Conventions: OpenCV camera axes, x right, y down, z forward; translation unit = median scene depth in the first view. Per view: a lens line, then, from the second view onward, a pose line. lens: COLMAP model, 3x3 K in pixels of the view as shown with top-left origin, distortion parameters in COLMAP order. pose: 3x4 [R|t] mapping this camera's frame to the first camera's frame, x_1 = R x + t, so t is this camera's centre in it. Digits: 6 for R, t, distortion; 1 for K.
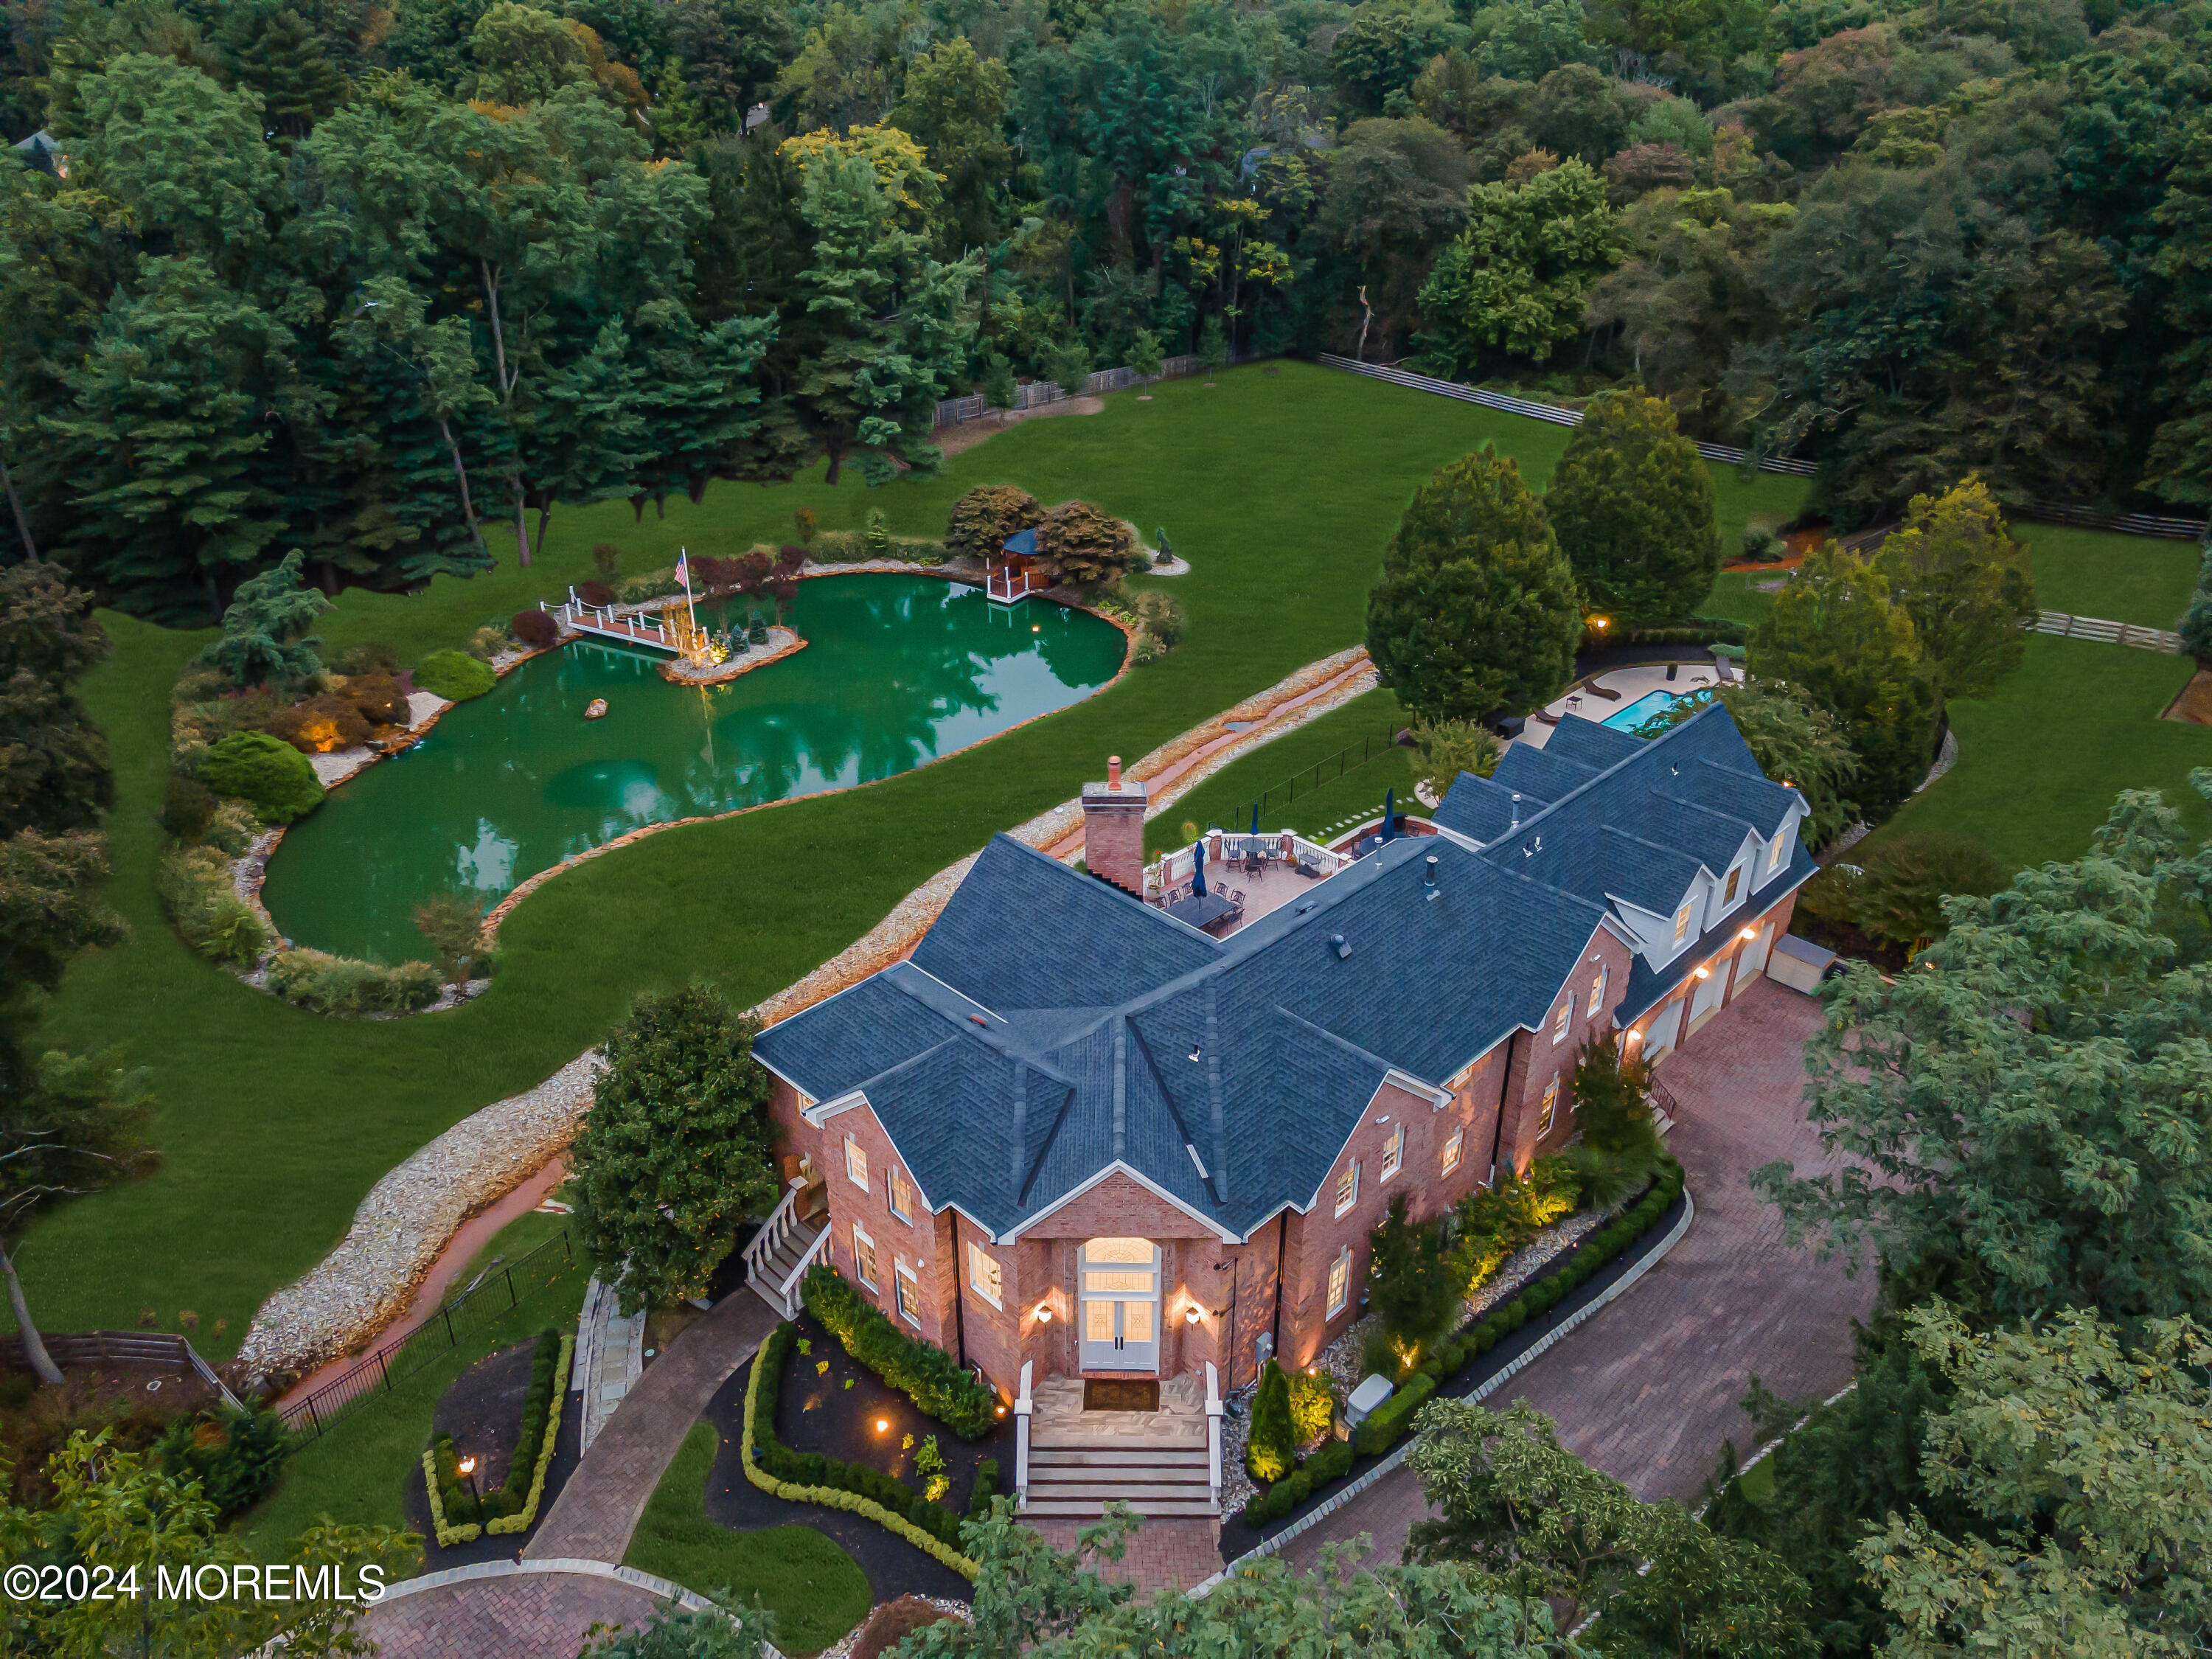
lens RADIAL K [[1567.7, 0, 1102.3], [0, 1567.7, 822.4], [0, 0, 1]] dist [0.029691, 0.008153]
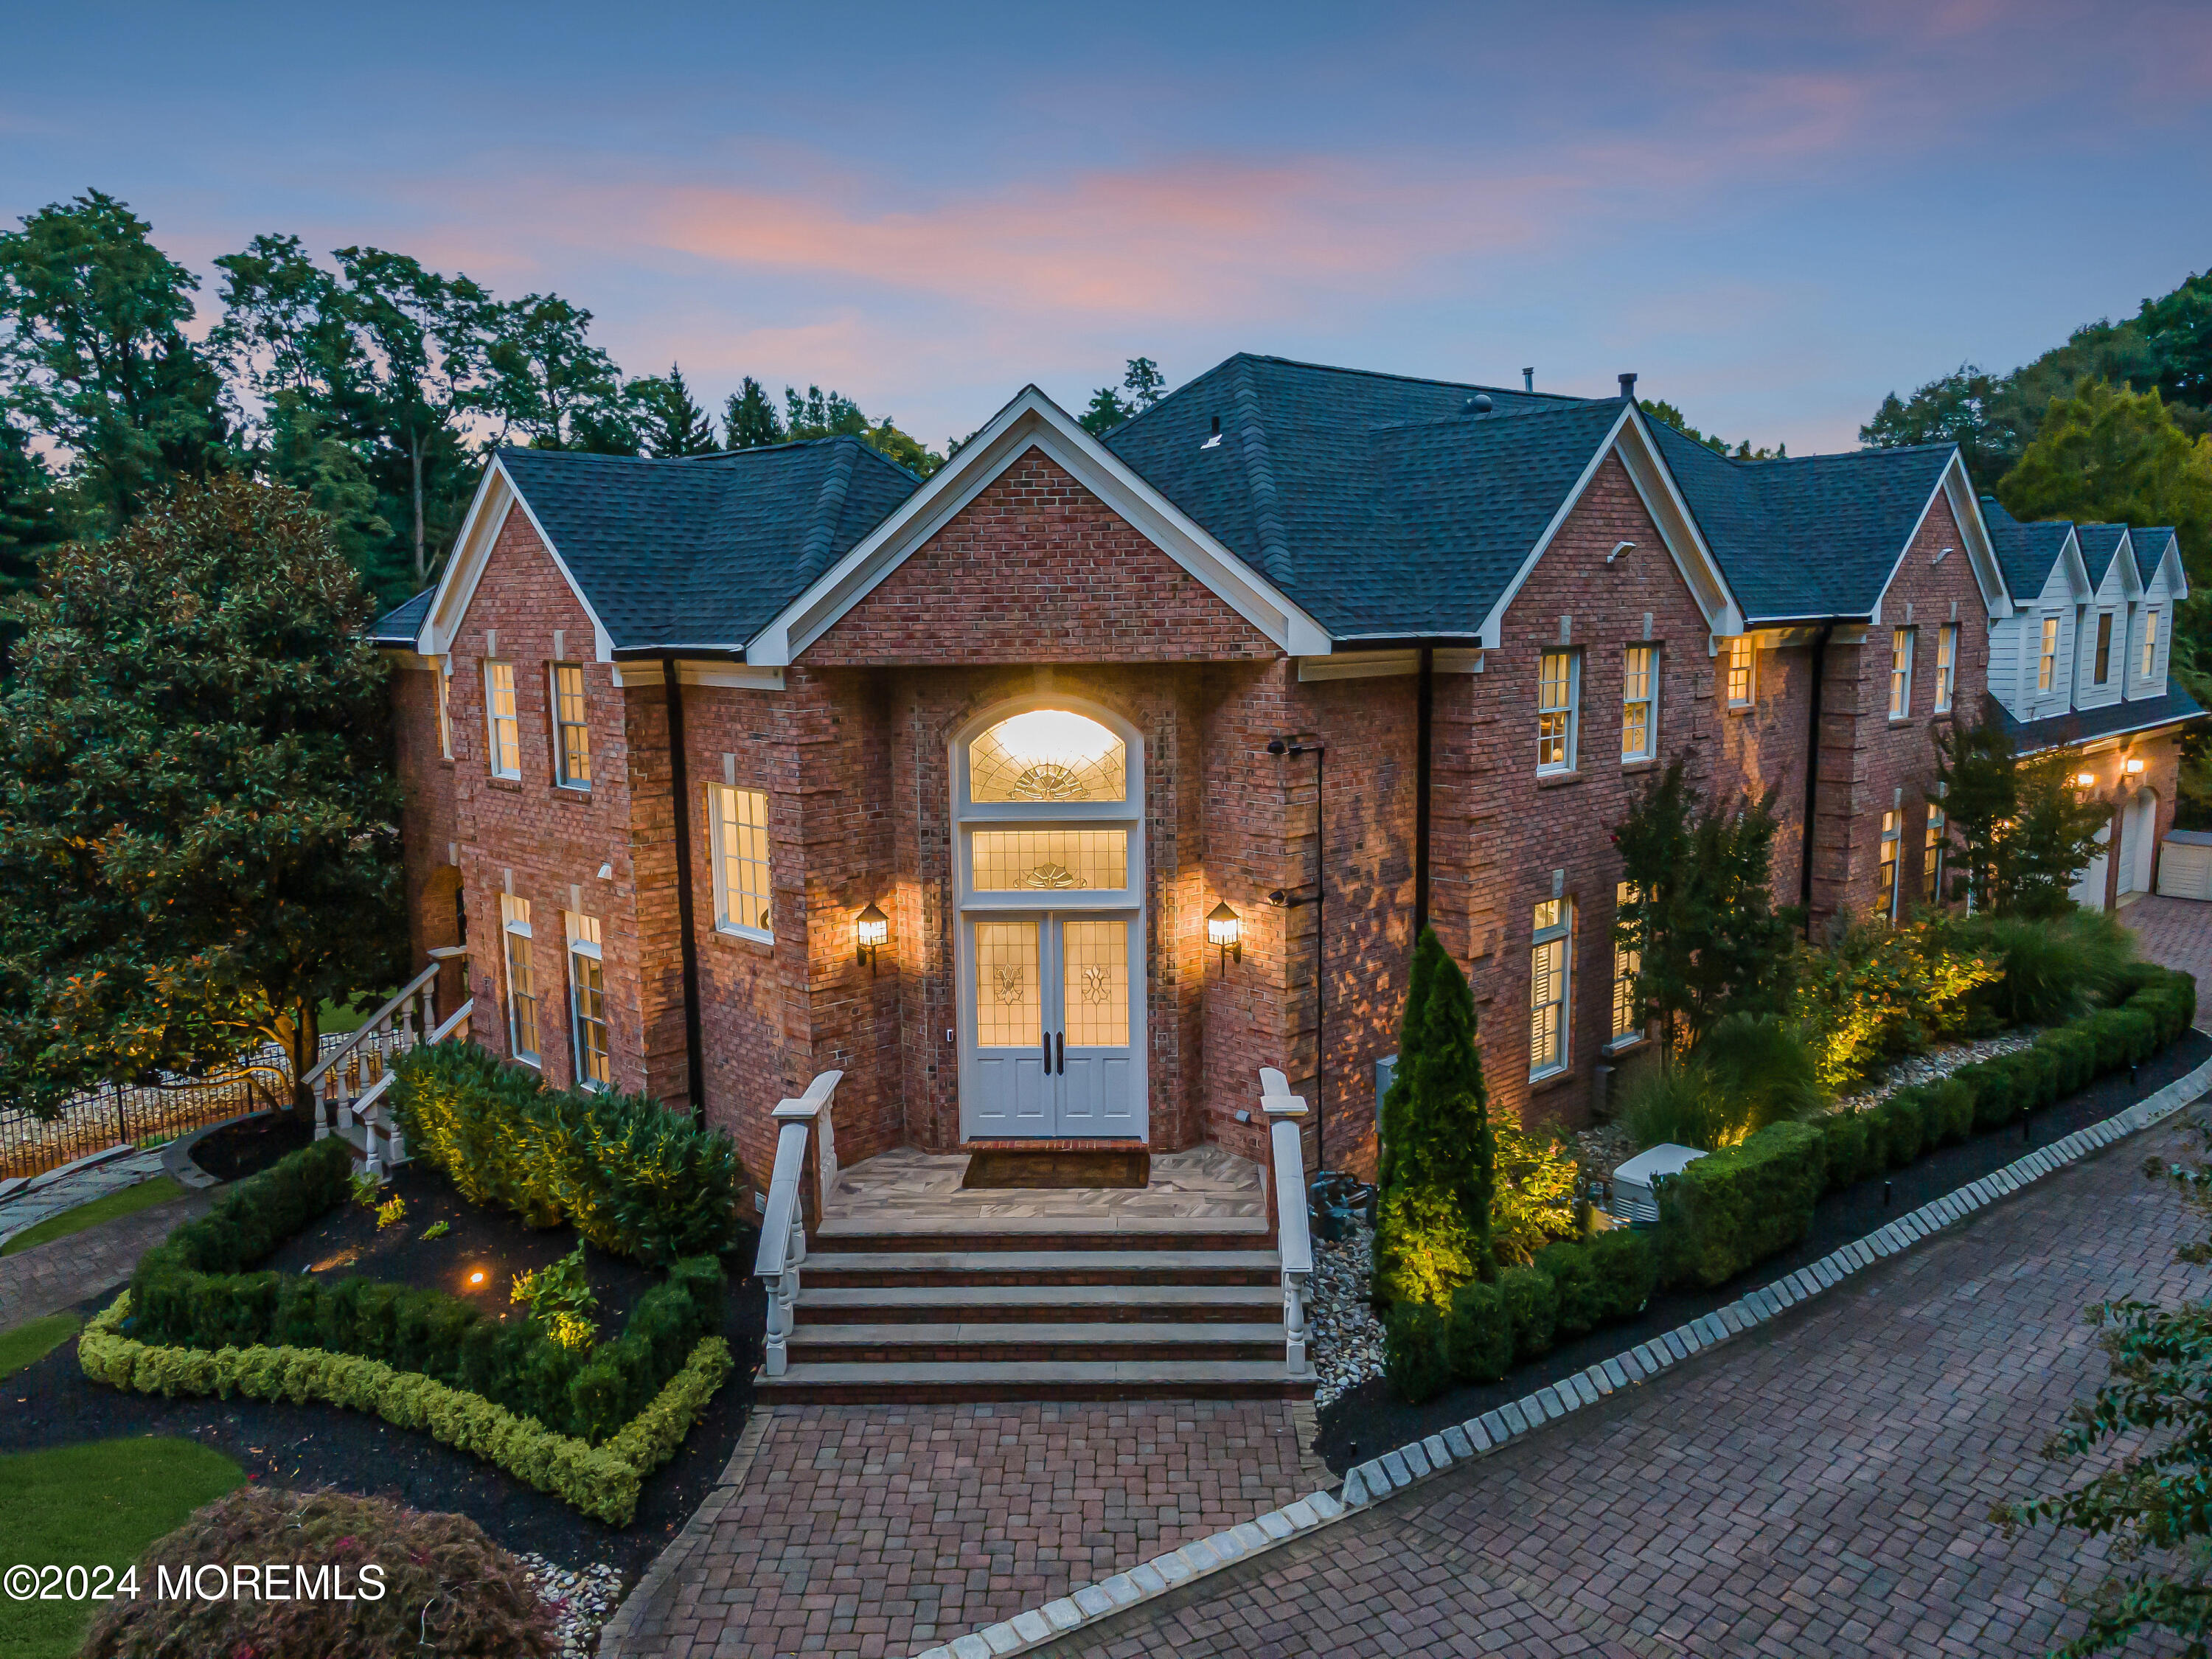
lens RADIAL K [[1567.7, 0, 1108.1], [0, 1567.7, 845.4], [0, 0, 1]] dist [0.029691, 0.008153]
pose [[0.999788, -0.012133, -0.016658, 0.033700], [0.005275, 0.932056, -0.362277, 0.440128], [0.019922, 0.362112, 0.931922, 0.596297]]
